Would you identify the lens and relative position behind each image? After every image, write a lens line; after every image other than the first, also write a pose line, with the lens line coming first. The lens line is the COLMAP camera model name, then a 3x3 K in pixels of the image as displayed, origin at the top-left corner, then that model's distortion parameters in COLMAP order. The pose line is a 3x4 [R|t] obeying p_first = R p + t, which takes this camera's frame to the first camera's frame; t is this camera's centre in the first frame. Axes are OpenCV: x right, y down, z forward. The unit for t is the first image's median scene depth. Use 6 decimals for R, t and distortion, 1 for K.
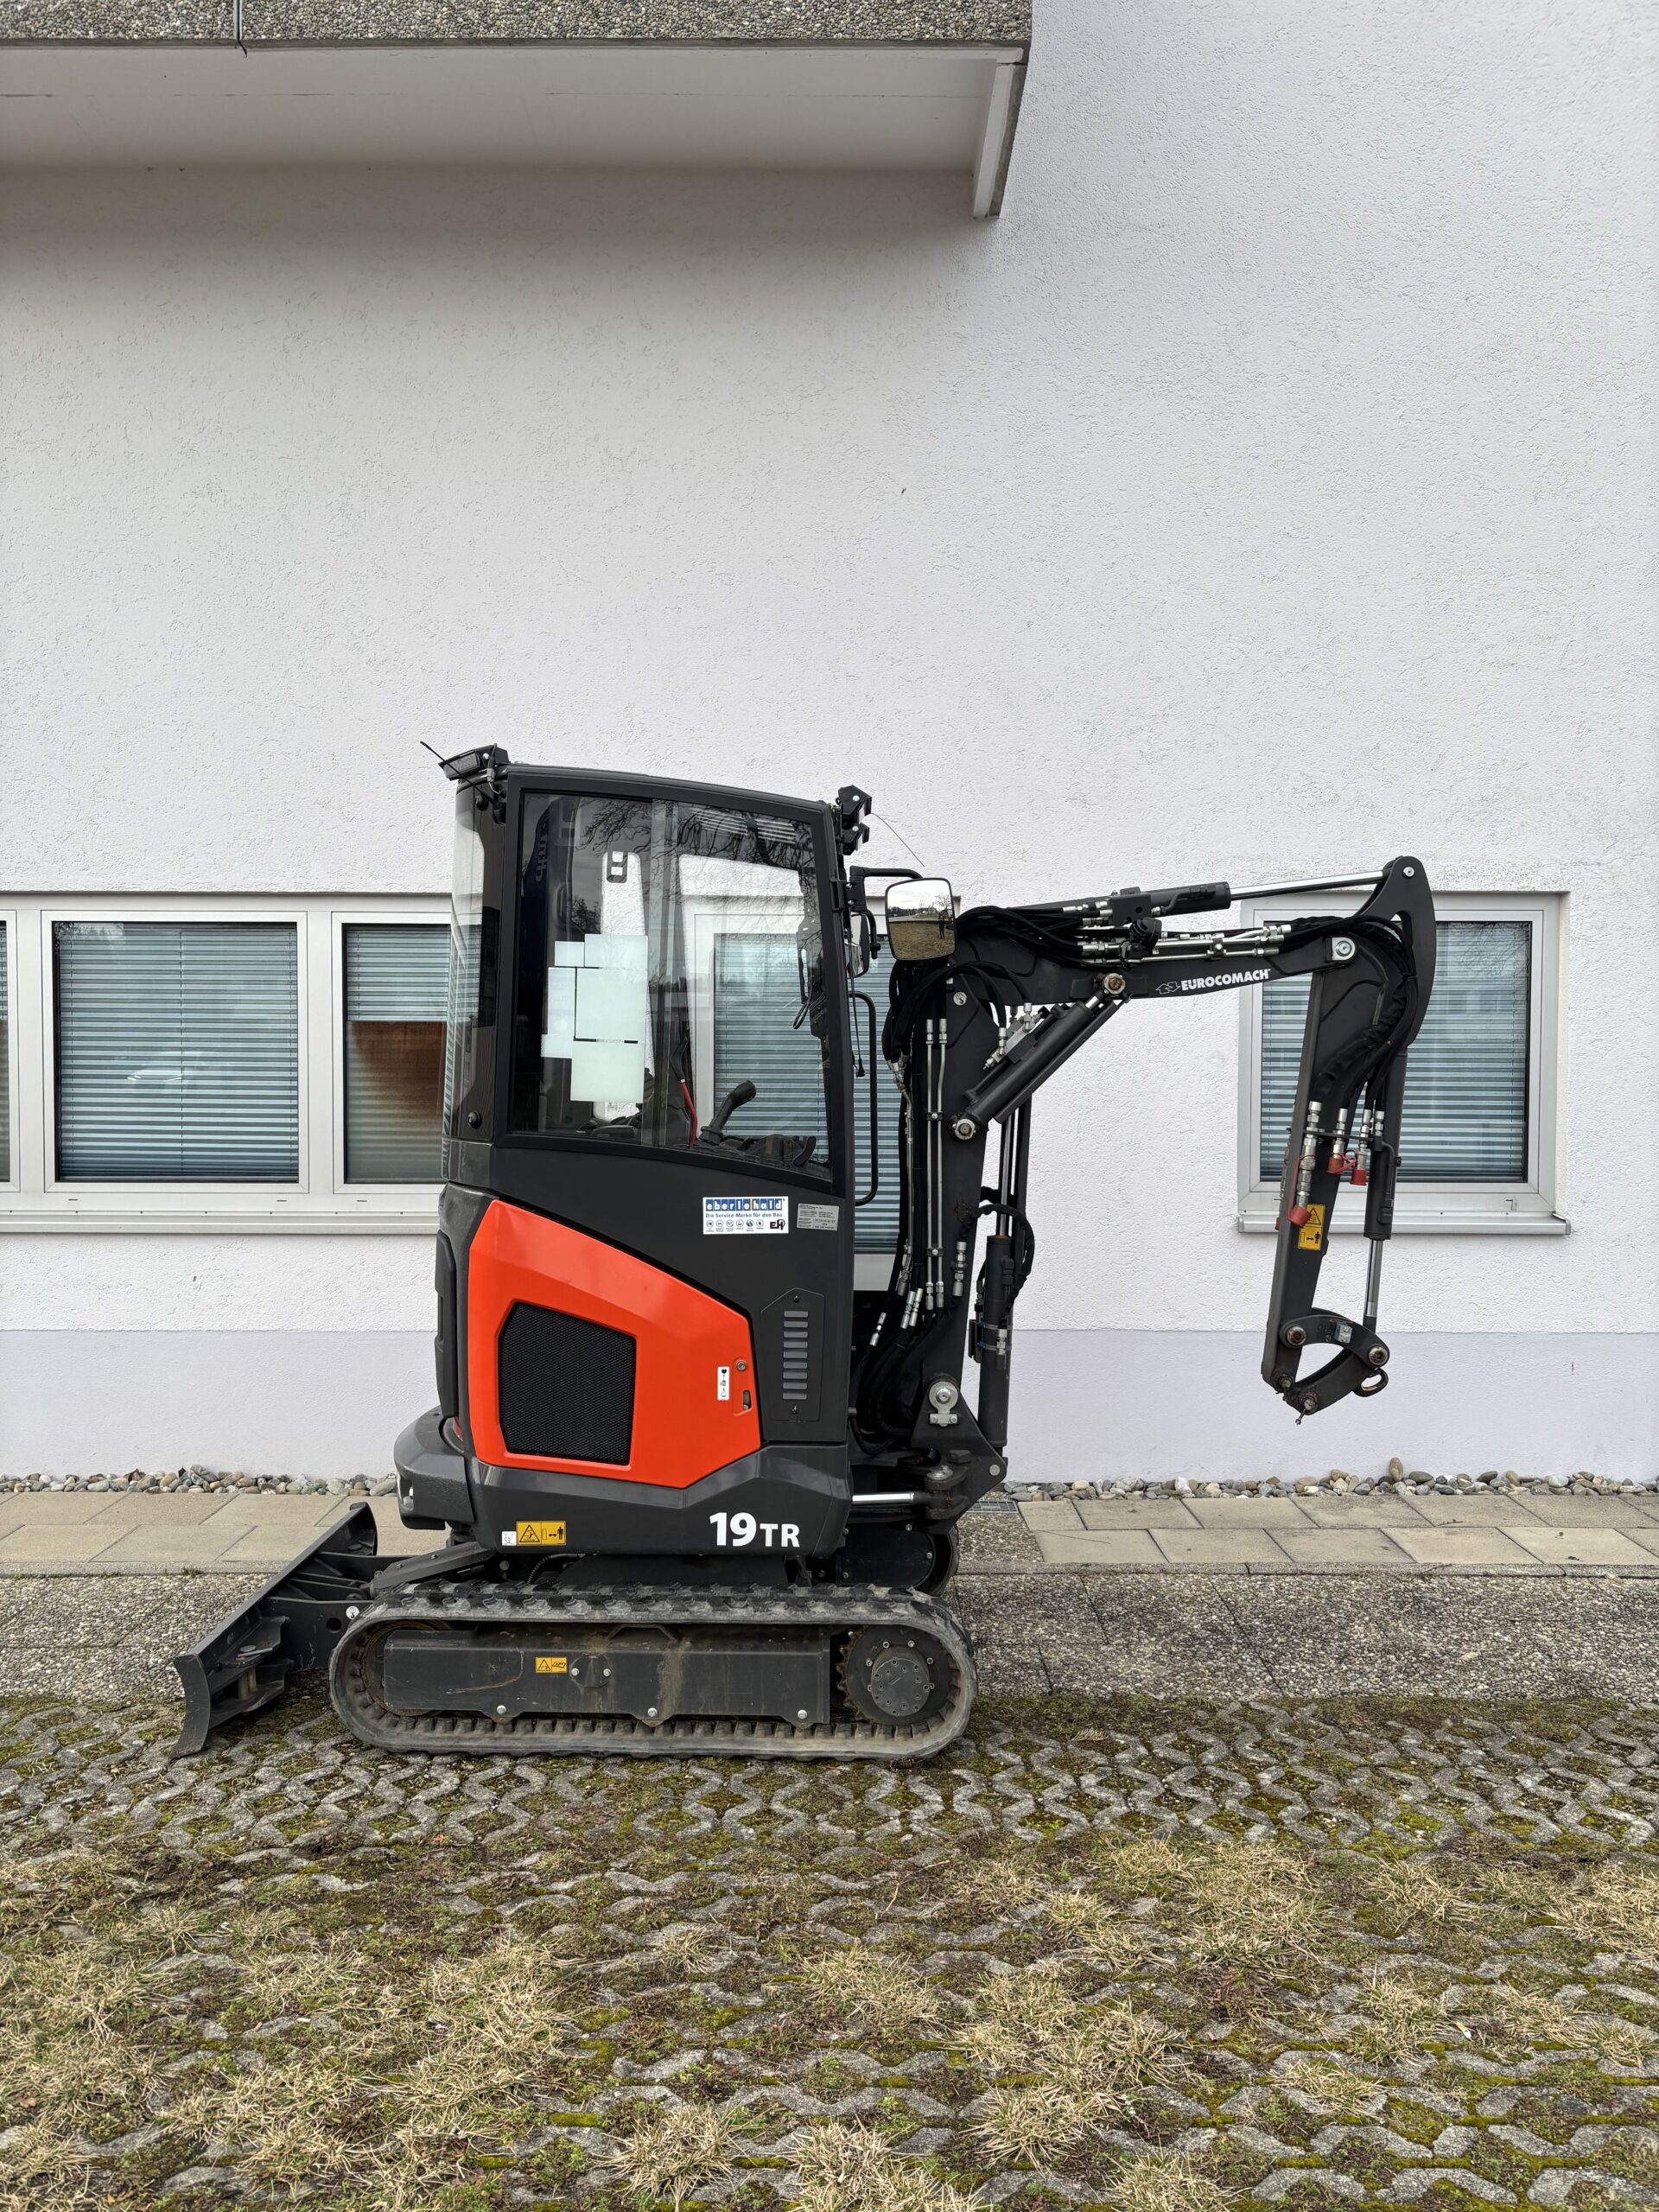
lens RADIAL K [[1667.1, 0, 831.8], [0, 1667.1, 1116.7], [0, 0, 1]] dist [0.038623, -0.041233]
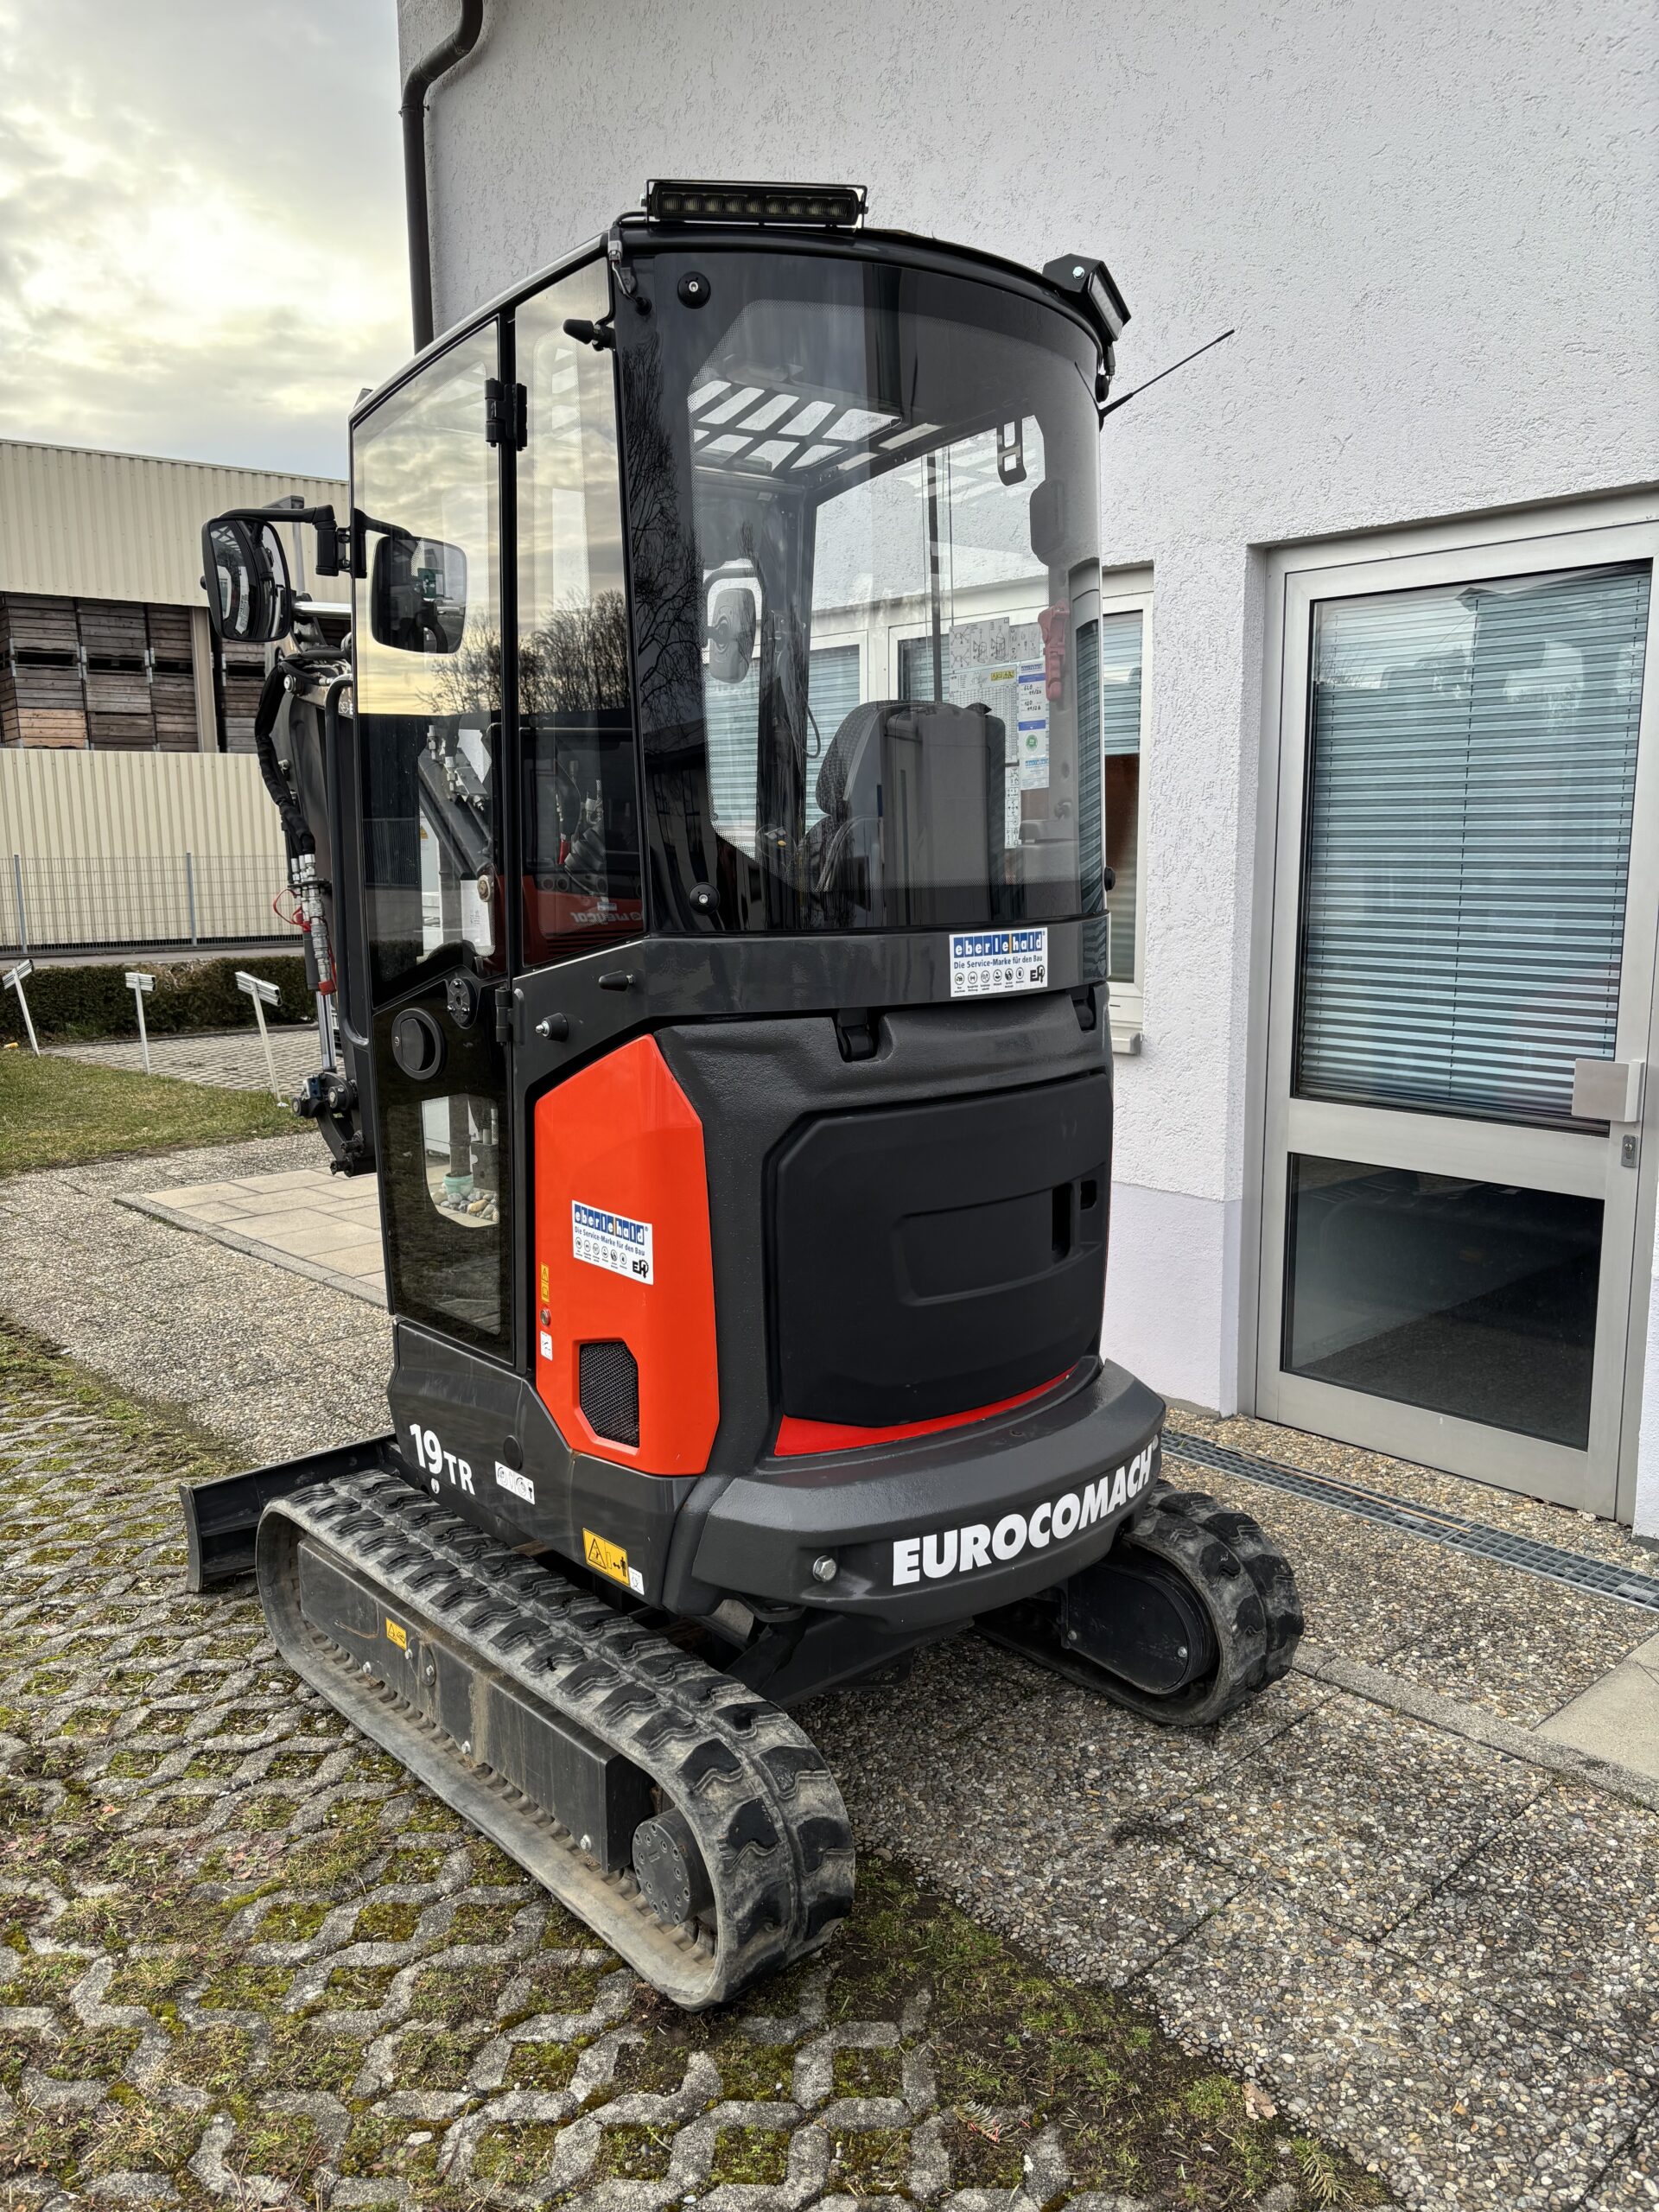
lens RADIAL K [[1667.1, 0, 824.9], [0, 1667.1, 1118.2], [0, 0, 1]] dist [0.038623, -0.041233]
pose [[0.683152, 0.113272, -0.721438, 0.458354], [-0.014681, 0.989828, 0.141509, -0.002723], [0.730128, -0.086081, 0.677866, 0.651112]]
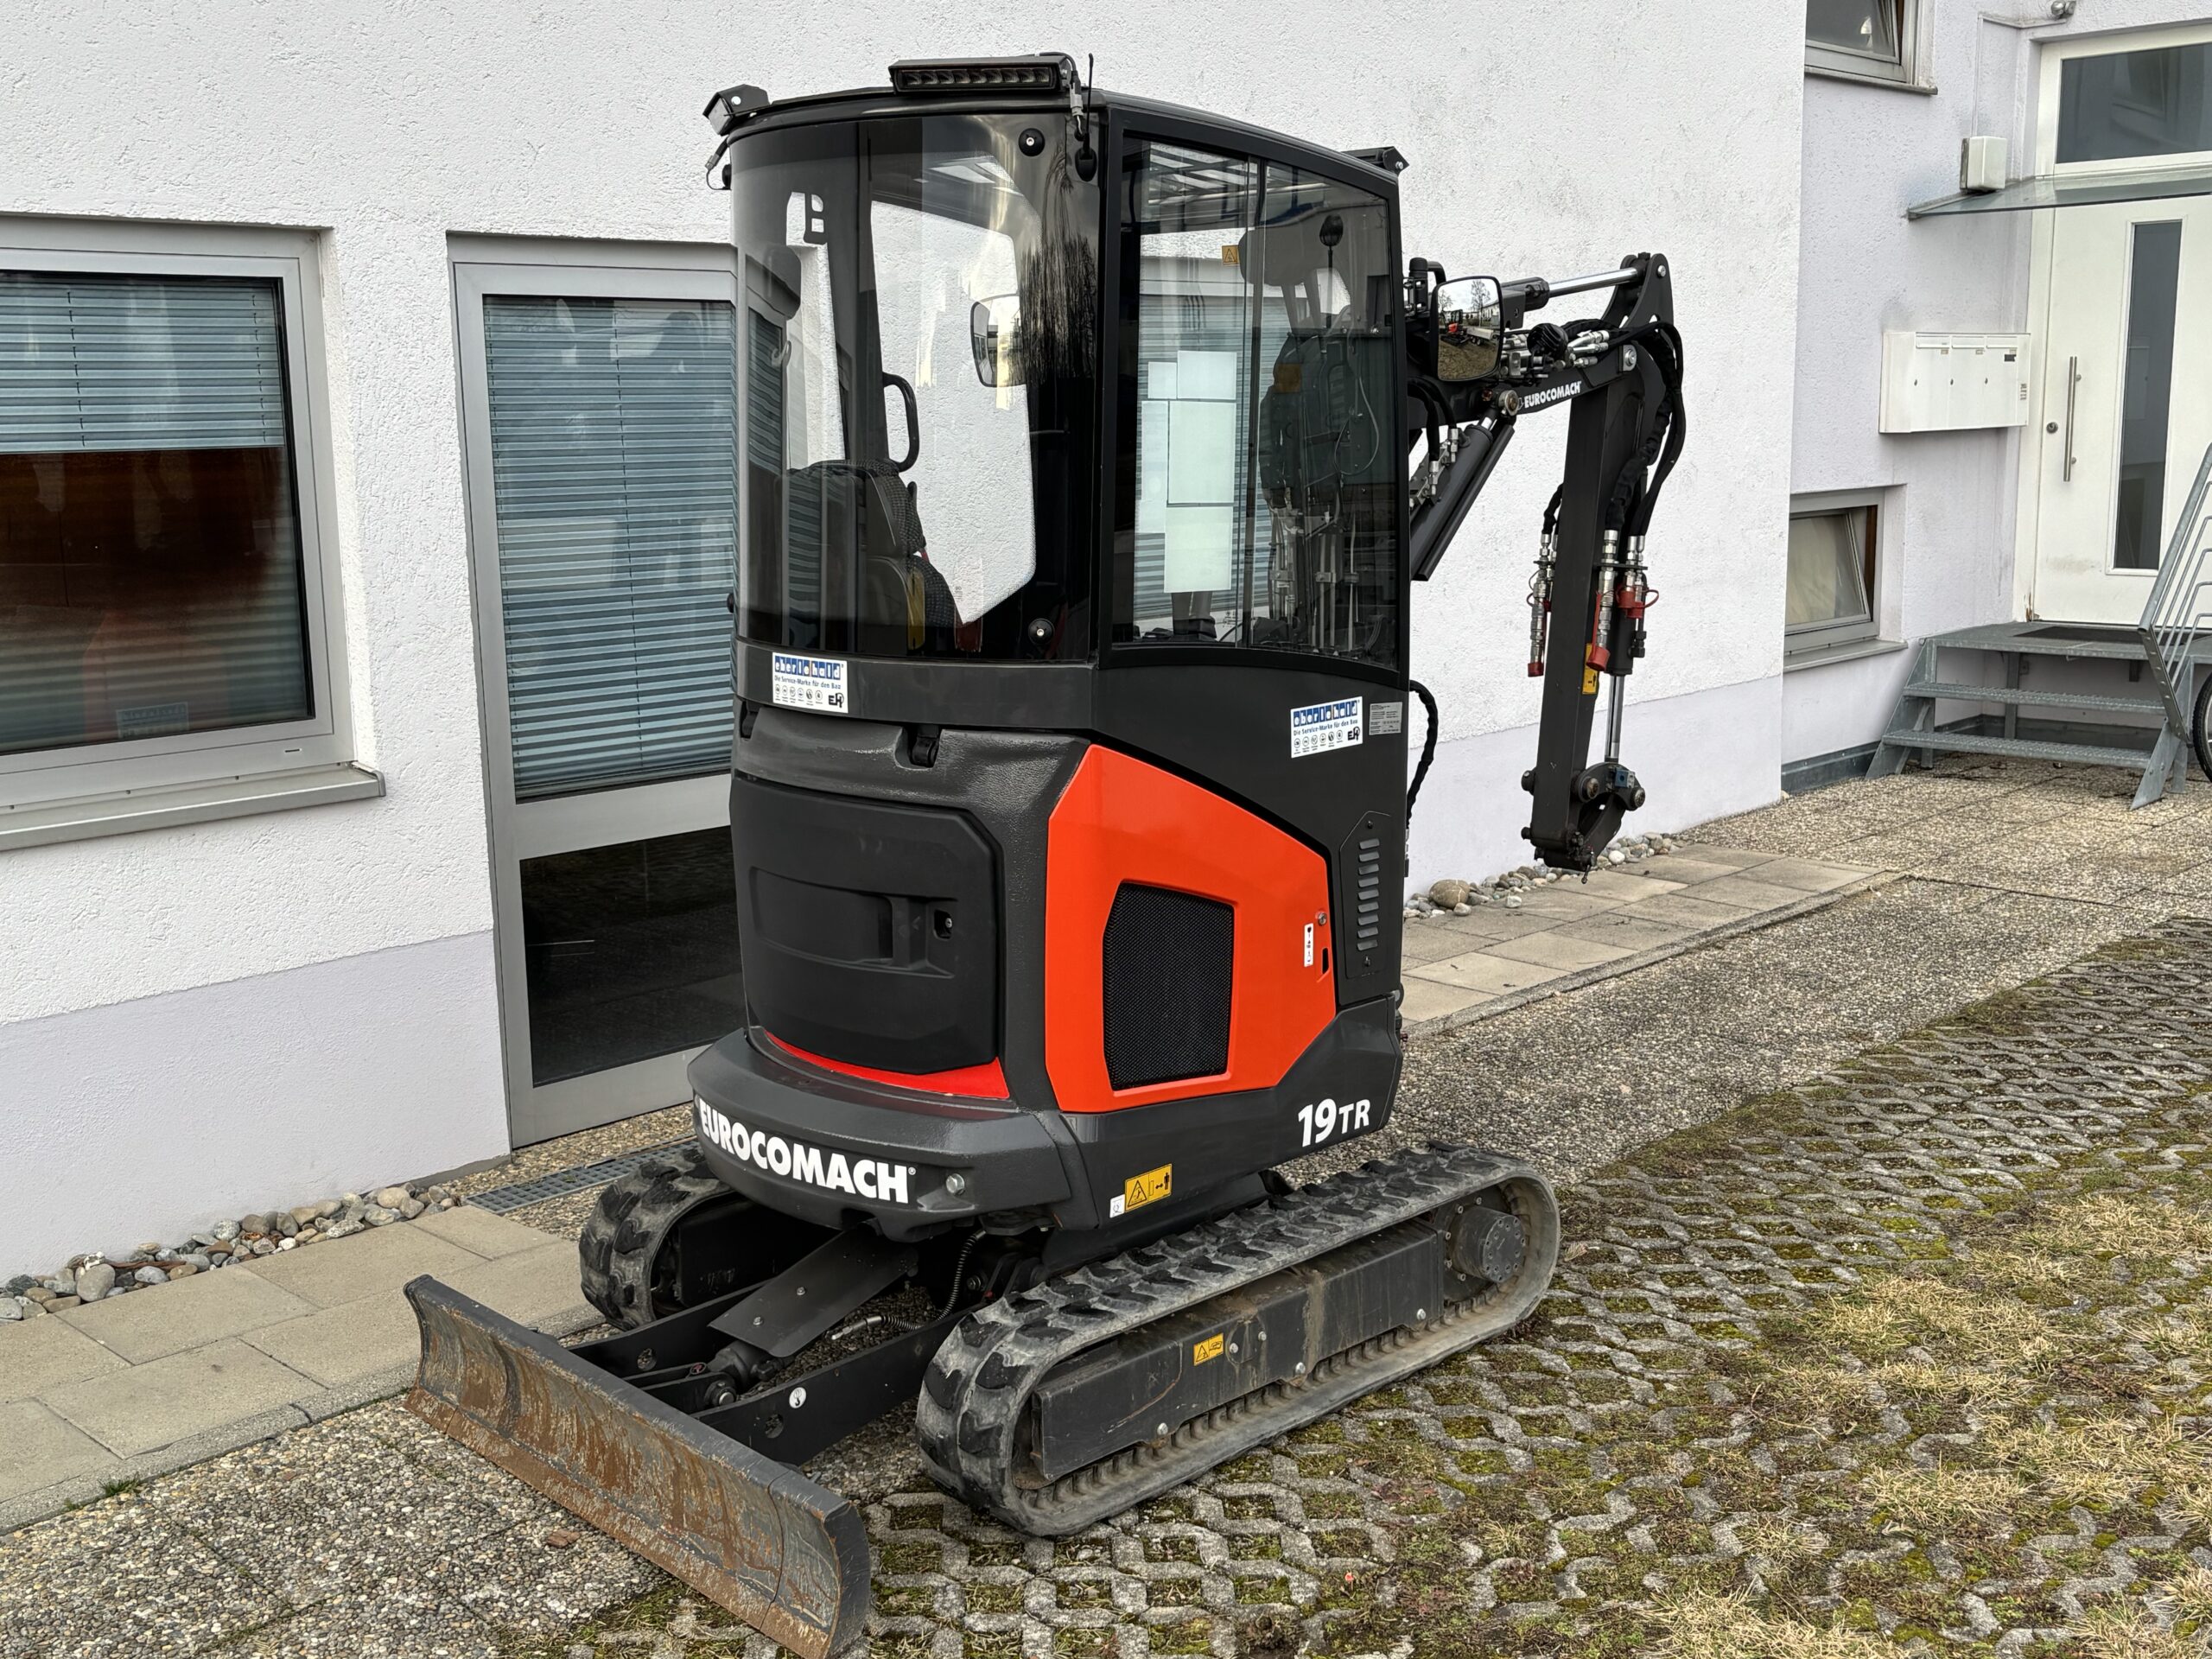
lens RADIAL K [[2360.9, 0, 1115.8], [0, 2360.9, 835.5], [0, 0, 1]] dist [0.021809, 0.000000]
pose [[0.693563, -0.146916, 0.705256, -0.893487], [0.042690, 0.985645, 0.163343, -0.072083], [-0.719130, -0.083181, 0.689879, 0.318713]]
